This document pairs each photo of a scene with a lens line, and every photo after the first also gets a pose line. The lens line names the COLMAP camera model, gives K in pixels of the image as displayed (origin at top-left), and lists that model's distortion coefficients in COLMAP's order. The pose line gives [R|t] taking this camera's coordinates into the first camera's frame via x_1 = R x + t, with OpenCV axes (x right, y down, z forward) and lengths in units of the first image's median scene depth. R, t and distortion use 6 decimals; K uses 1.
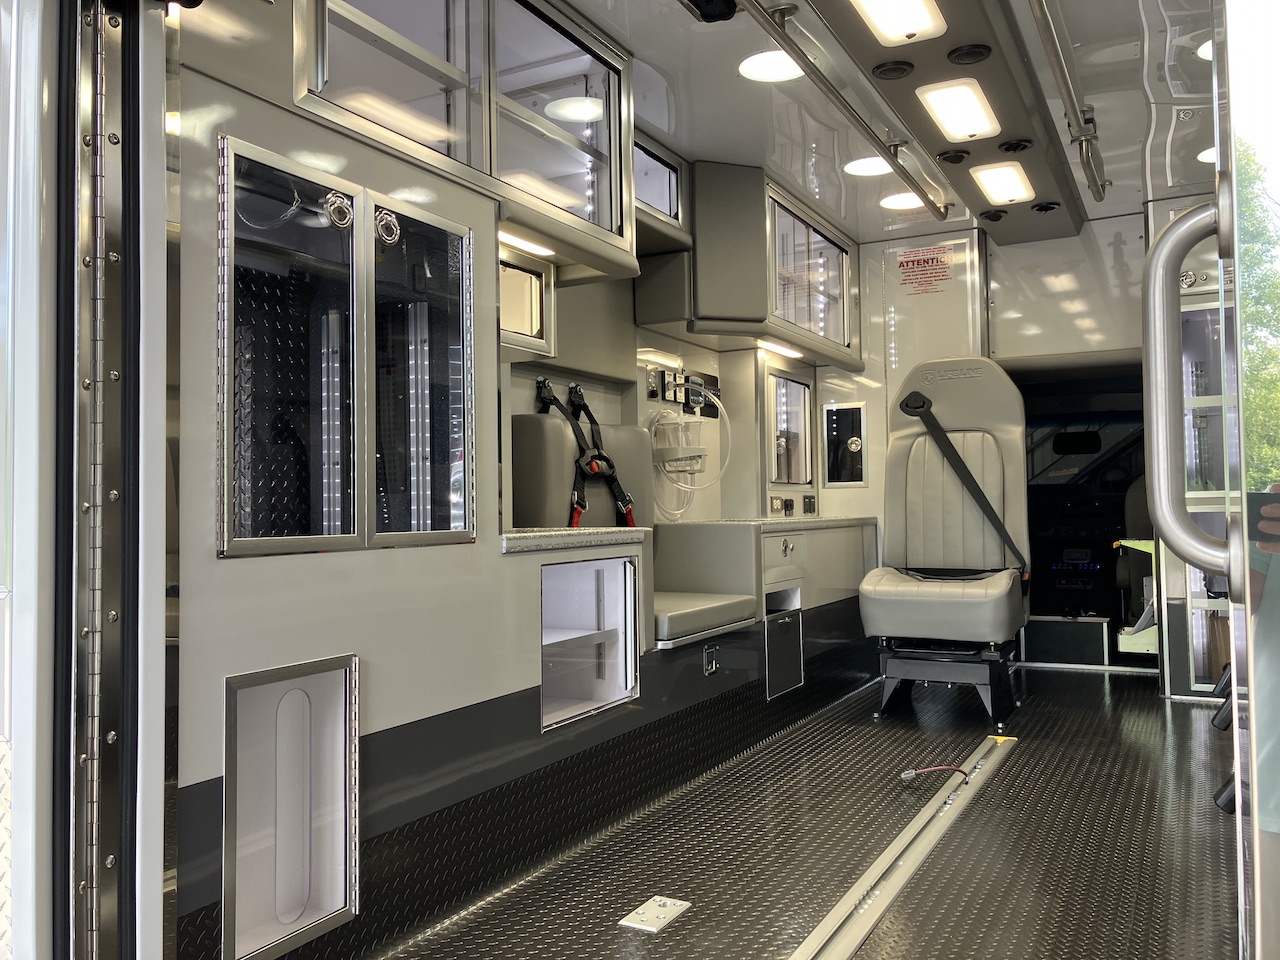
lens RADIAL K [[1058.2, 0, 637.5], [0, 1058.2, 472.0], [0, 0, 1]] dist [0.087193, -0.154848]
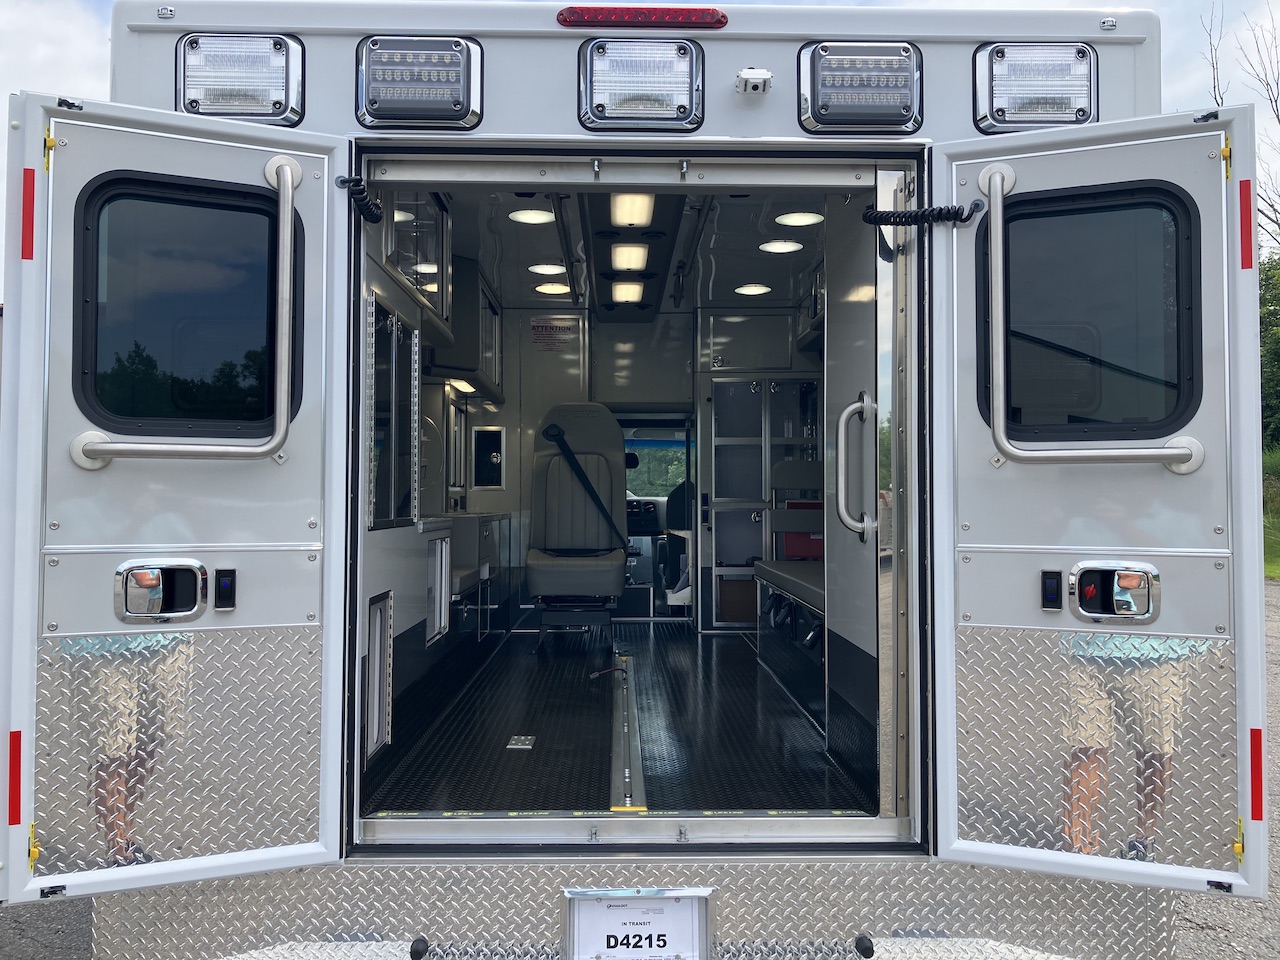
lens RADIAL K [[1058.2, 0, 637.5], [0, 1058.2, 472.0], [0, 0, 1]] dist [0.087193, -0.154848]
pose [[0.874706, 0.030763, 0.483676, -0.328557], [-0.032271, 0.999466, -0.005208, -0.008600], [-0.483578, -0.011054, 0.875231, -0.289390]]
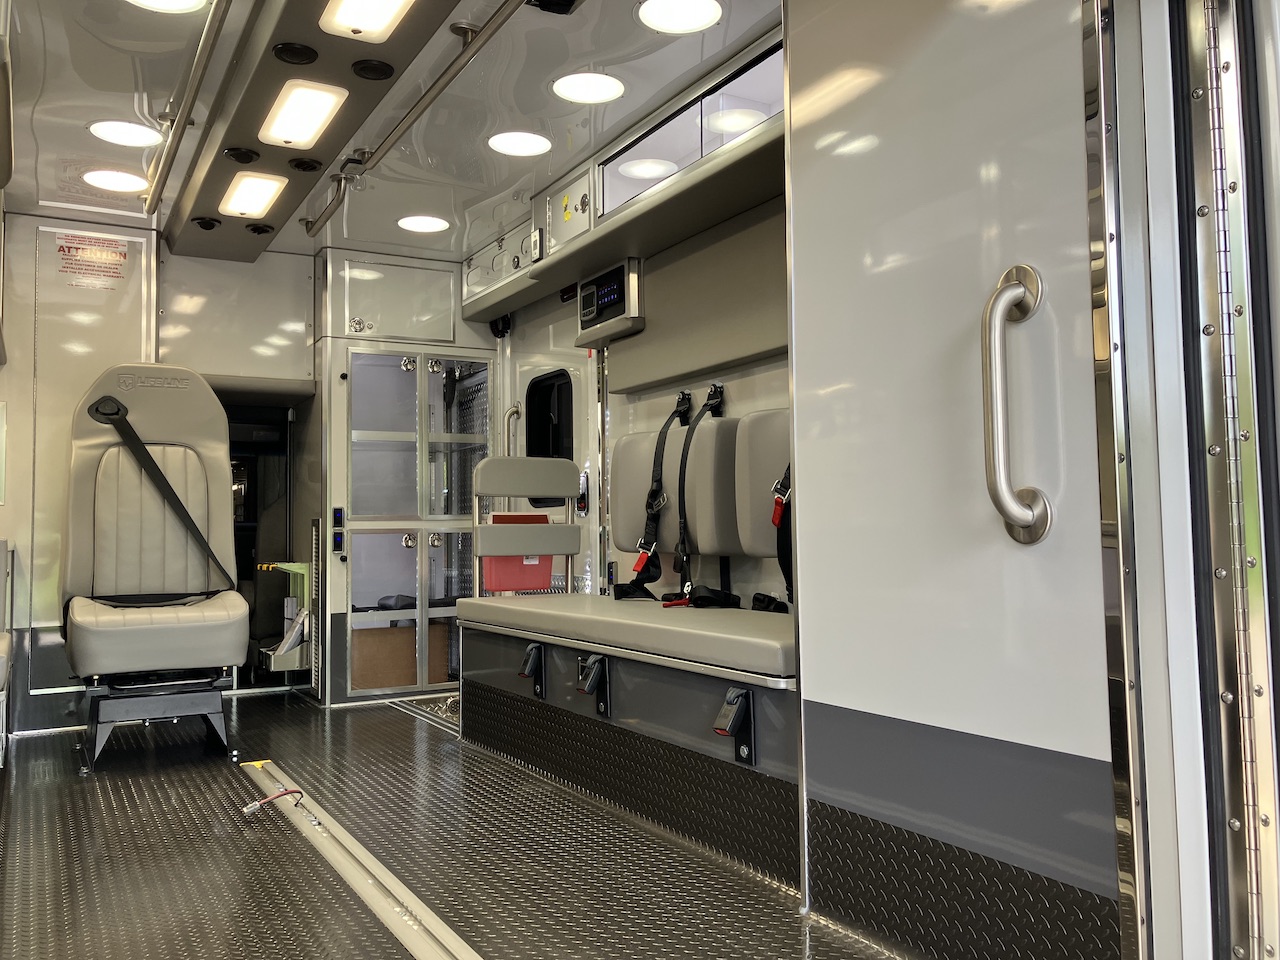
lens RADIAL K [[1058.2, 0, 637.5], [0, 1058.2, 472.0], [0, 0, 1]] dist [0.087193, -0.154848]
pose [[0.539774, 0.058995, 0.839740, -0.252954], [-0.021982, 0.998189, -0.055997, 0.028568], [-0.841523, 0.011766, 0.540093, 0.158863]]
